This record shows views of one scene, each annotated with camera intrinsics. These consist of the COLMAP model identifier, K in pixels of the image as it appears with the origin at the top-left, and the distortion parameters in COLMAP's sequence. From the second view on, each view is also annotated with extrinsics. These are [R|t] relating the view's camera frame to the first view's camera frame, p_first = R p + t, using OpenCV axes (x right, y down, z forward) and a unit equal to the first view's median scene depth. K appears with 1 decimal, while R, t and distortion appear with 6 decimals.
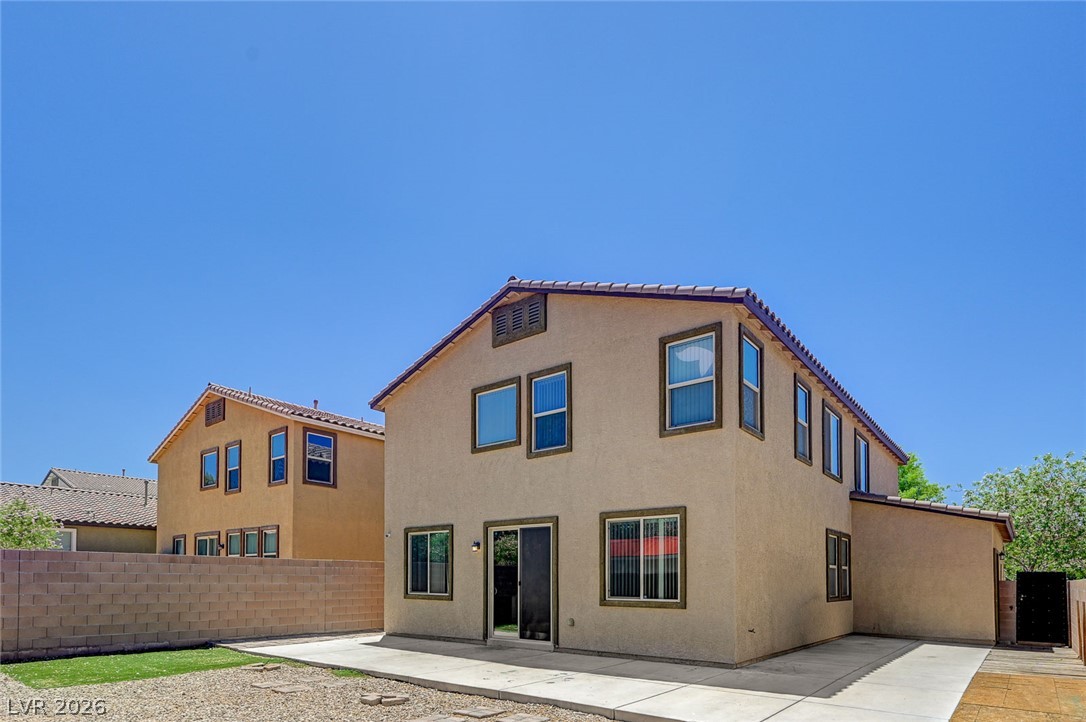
lens RADIAL K [[606.1, 0, 550.2], [0, 606.1, 534.9], [0, 0, 1]] dist [0.001840, 0.000307]
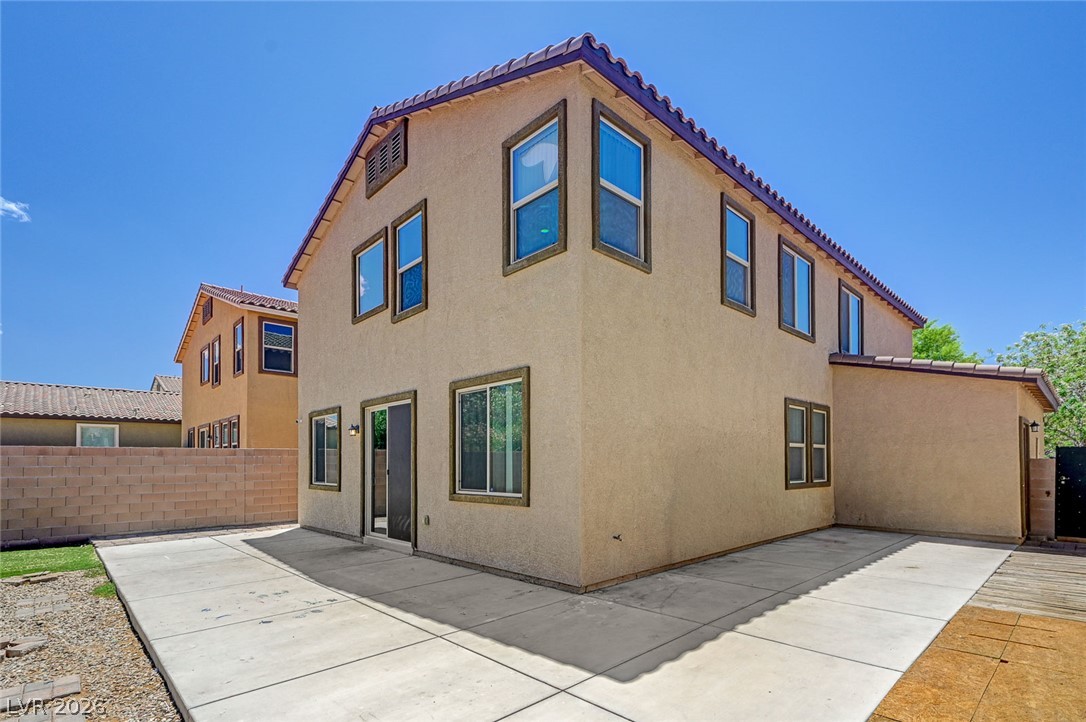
lens RADIAL K [[518.3, 0, 548.3], [0, 518.3, 439.0], [0, 0, 1]] dist [0.003948, 0.000895]
pose [[0.990284, -0.021530, -0.137386, 0.241077], [0.025569, 0.999289, 0.027707, 0.017332], [0.136691, -0.030951, 0.990130, 0.280260]]
